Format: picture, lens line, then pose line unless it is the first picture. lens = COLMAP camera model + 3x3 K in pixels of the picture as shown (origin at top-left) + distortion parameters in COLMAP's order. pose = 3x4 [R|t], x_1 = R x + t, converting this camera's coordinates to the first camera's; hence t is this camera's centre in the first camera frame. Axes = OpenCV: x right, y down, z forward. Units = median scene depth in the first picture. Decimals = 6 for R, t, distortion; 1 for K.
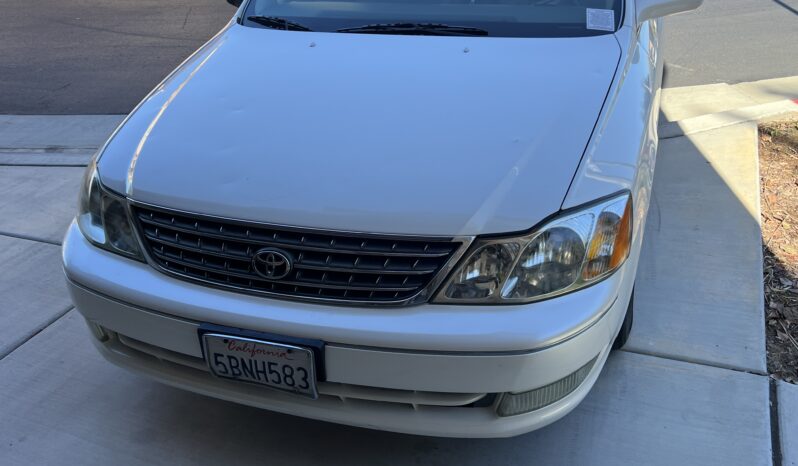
lens RADIAL K [[661.5, 0, 399.0], [0, 661.5, 233.0], [0, 0, 1]] dist [0.065571, -0.008129]
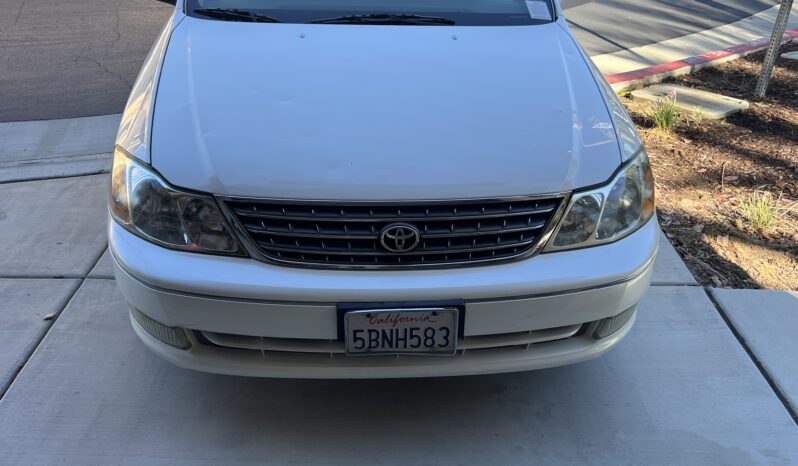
lens RADIAL K [[661.5, 0, 399.0], [0, 661.5, 233.0], [0, 0, 1]] dist [0.065571, -0.008129]
pose [[0.929387, -0.122415, 0.348216, -0.547381], [0.120314, 0.992348, 0.027740, 0.008463], [-0.348947, 0.016114, 0.937004, -0.002336]]
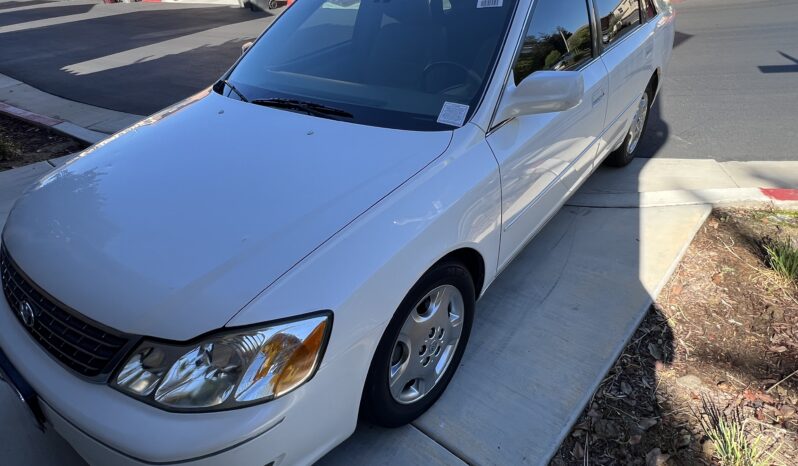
lens RADIAL K [[439.4, 0, 399.0], [0, 439.4, 233.0], [0, 0, 1]] dist [0.004746, 0.000585]
pose [[0.946342, 0.167909, -0.276122, 0.637364], [-0.149745, 0.984998, 0.085759, -0.263285], [0.286380, -0.039809, 0.957289, 0.451264]]
